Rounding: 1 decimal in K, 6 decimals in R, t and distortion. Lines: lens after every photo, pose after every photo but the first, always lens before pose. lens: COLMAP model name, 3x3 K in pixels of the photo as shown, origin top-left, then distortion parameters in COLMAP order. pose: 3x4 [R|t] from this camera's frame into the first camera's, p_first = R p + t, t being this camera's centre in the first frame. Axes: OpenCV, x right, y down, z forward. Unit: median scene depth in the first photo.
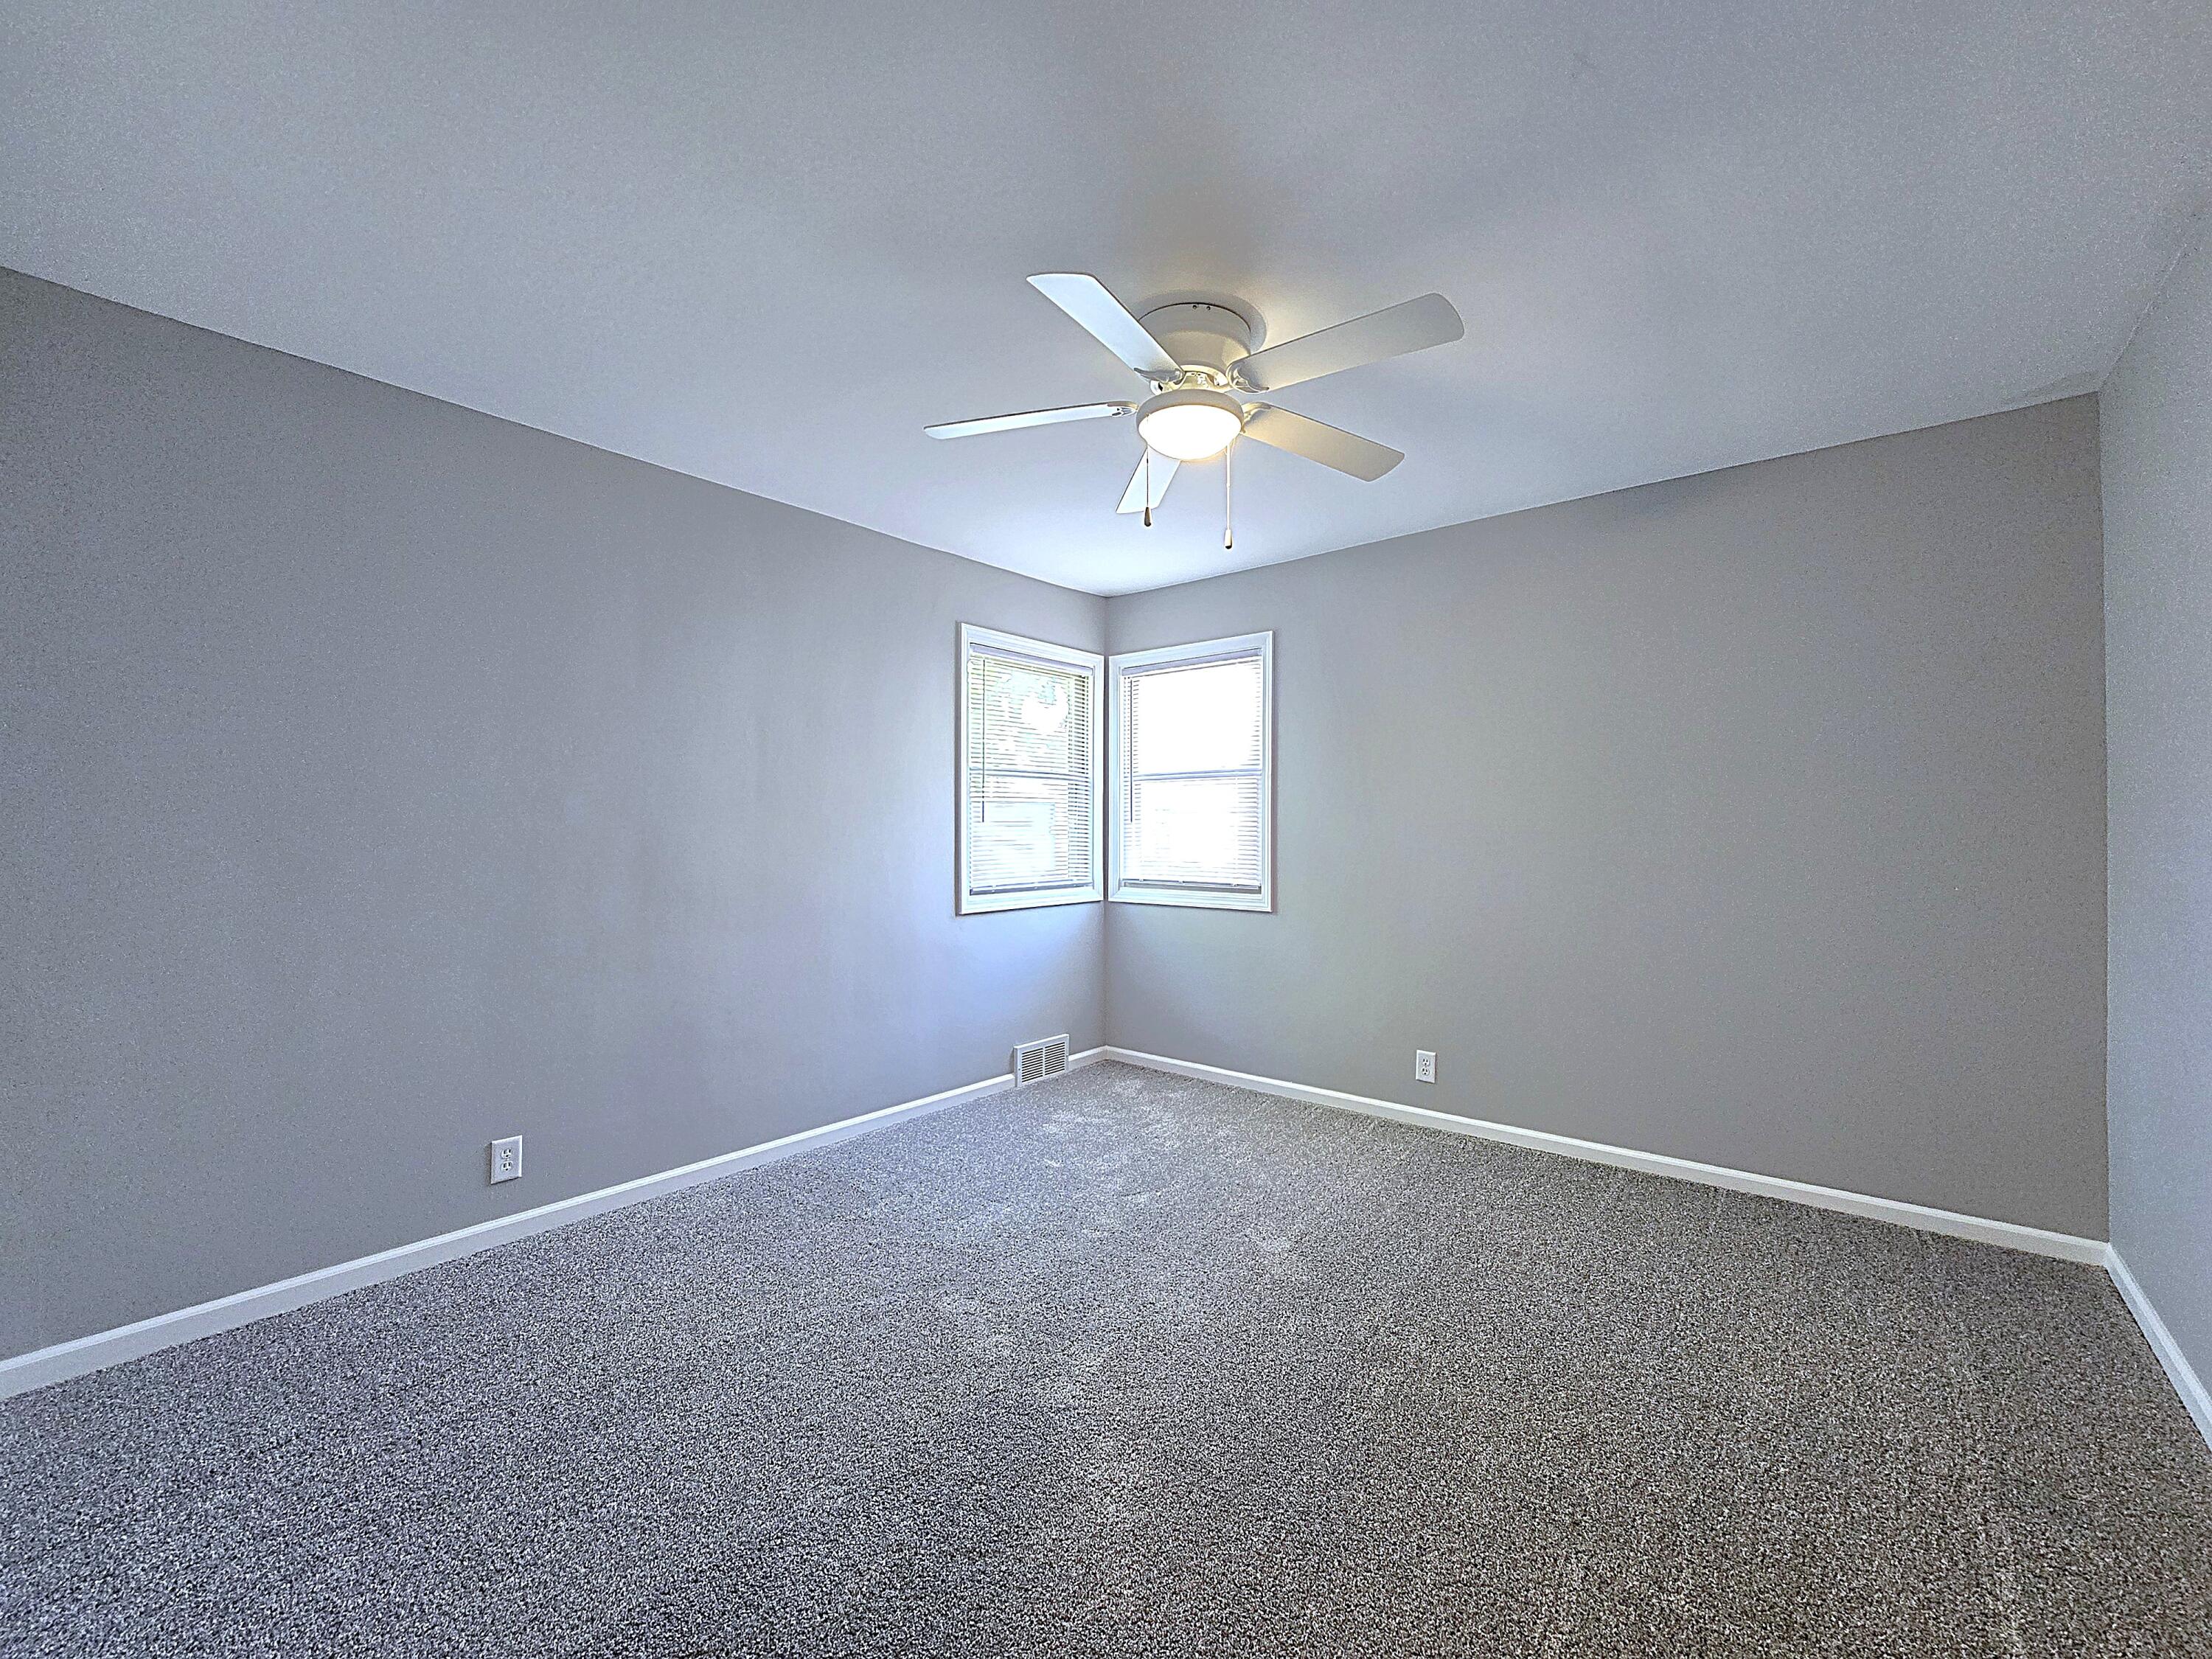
lens RADIAL K [[923.0, 0, 1117.5], [0, 923.0, 823.4], [0, 0, 1]] dist [0.003040, -0.000706]
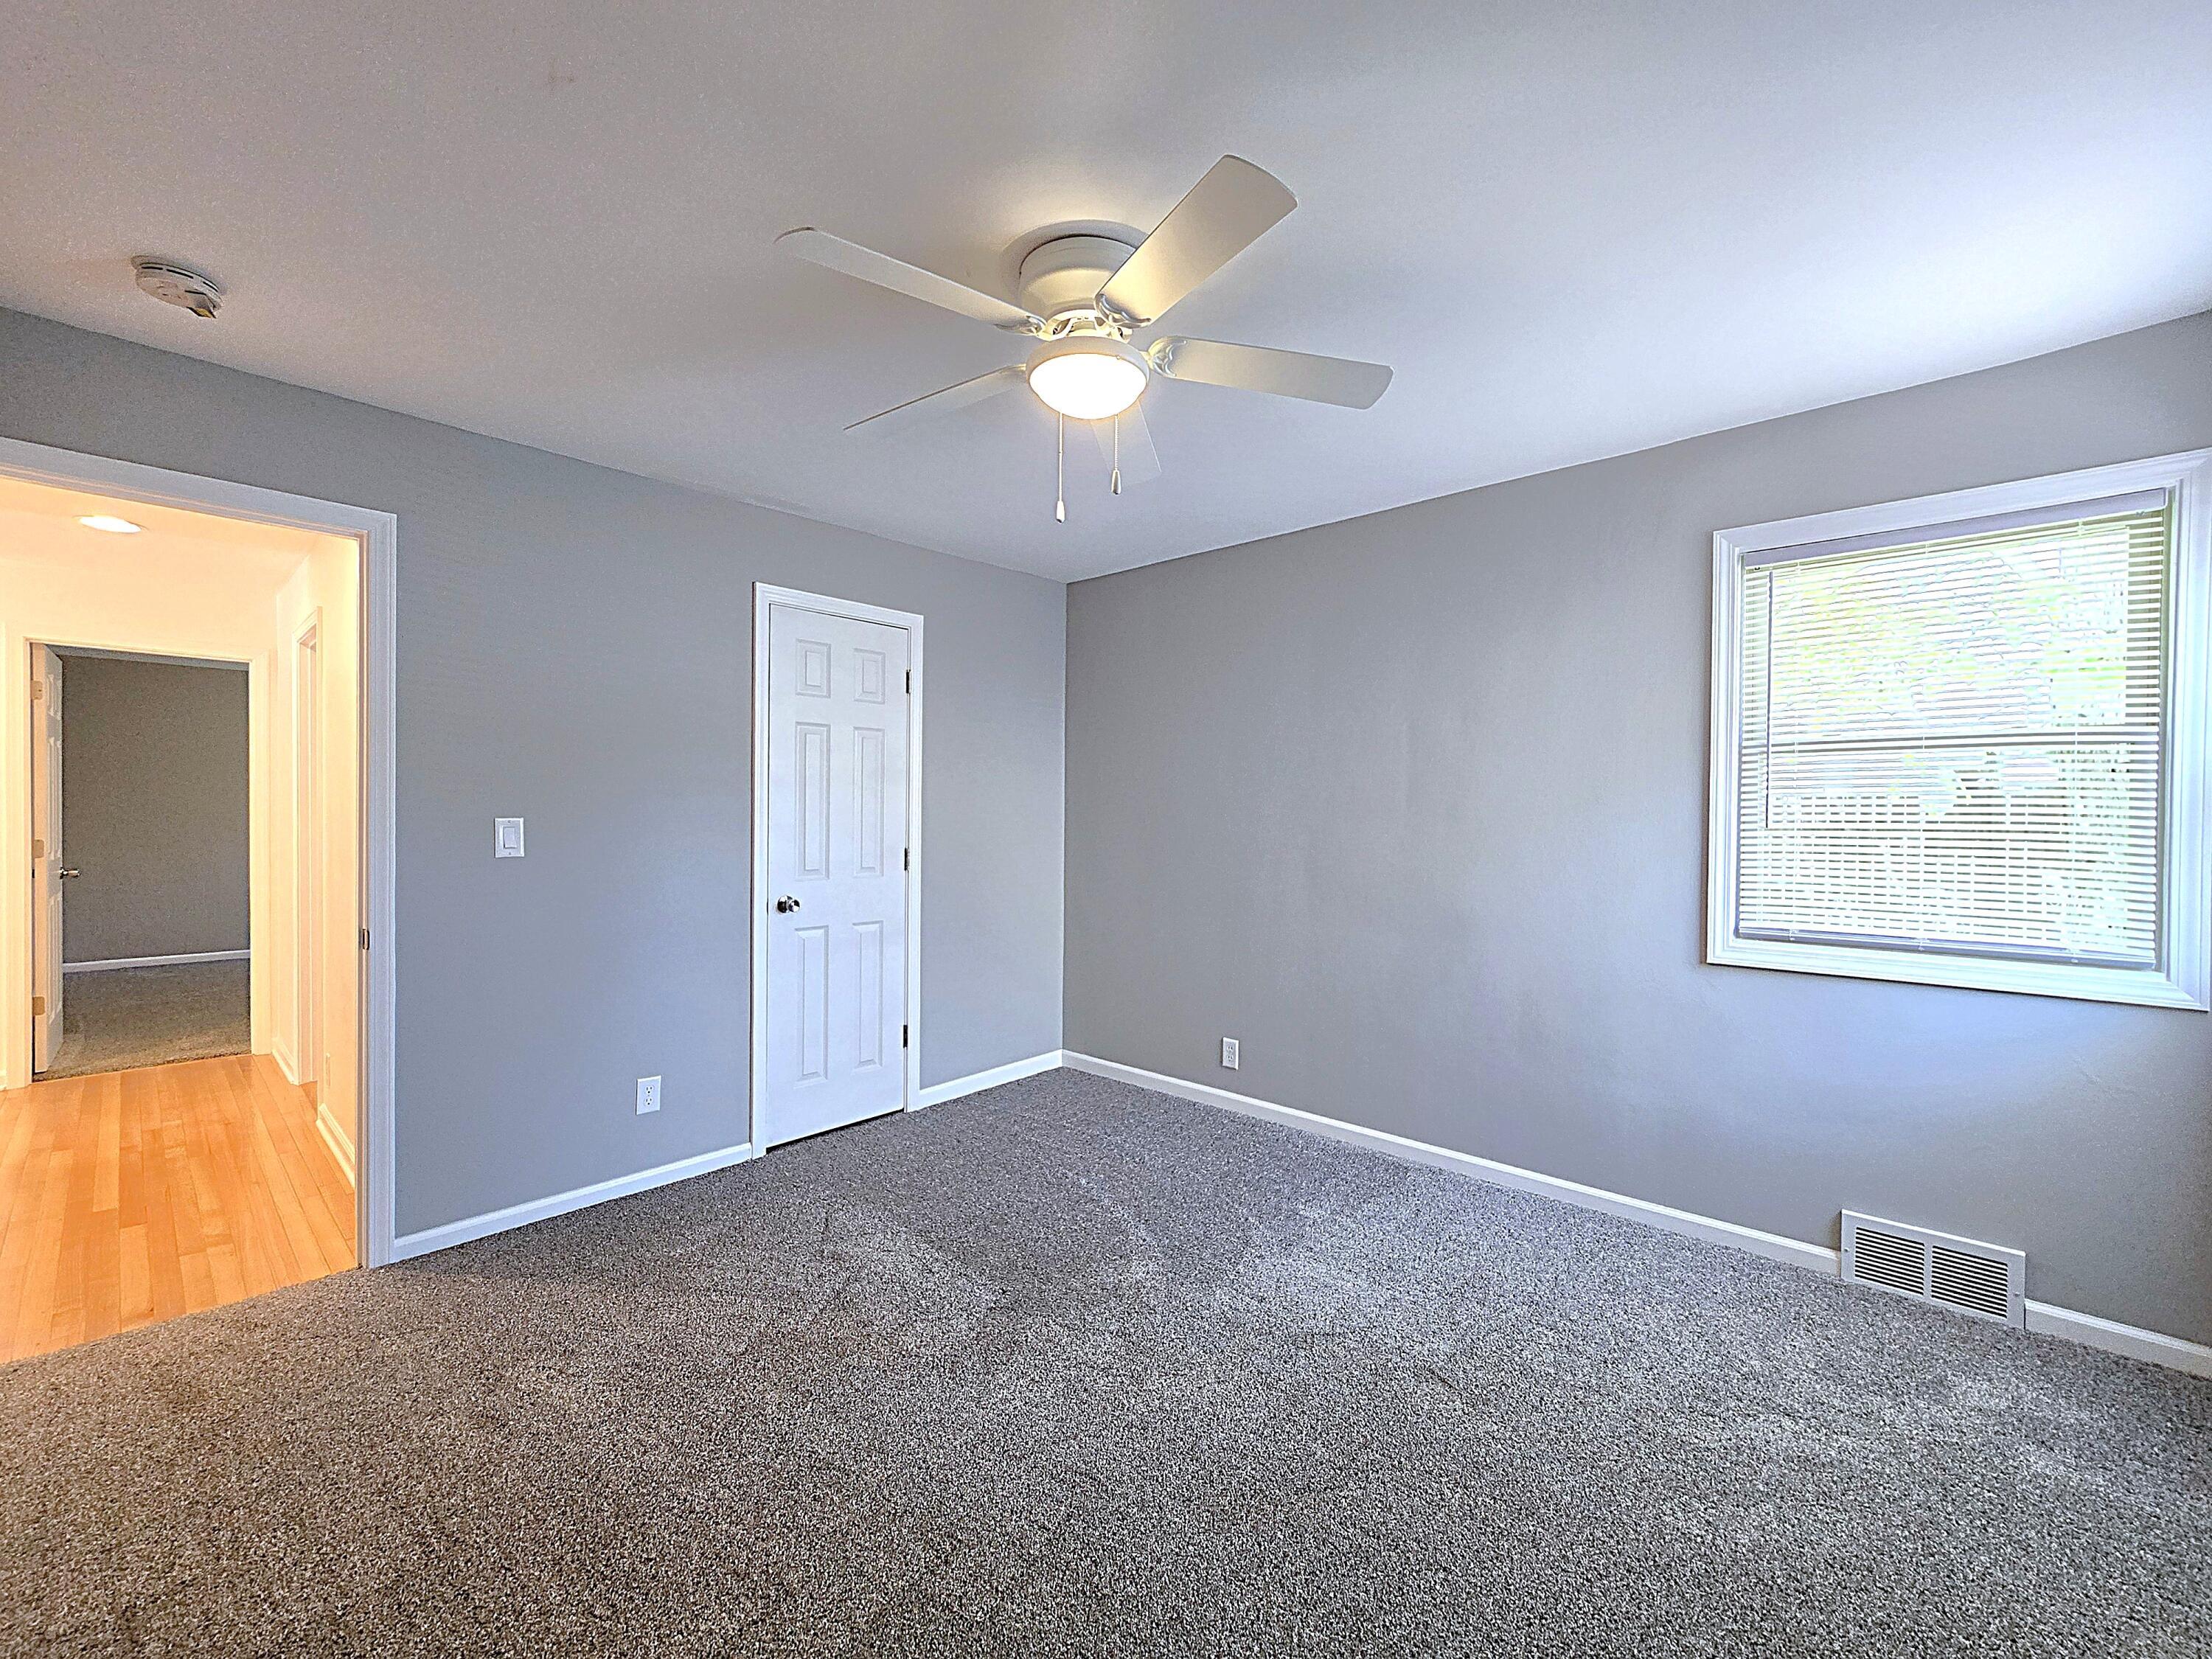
lens RADIAL K [[923.0, 0, 1117.5], [0, 923.0, 823.4], [0, 0, 1]] dist [0.003040, -0.000706]
pose [[-0.075168, 0.007726, -0.997141, 0.514927], [0.000087, 0.999970, 0.007741, -0.008374], [0.997171, 0.000495, -0.075167, 0.589941]]
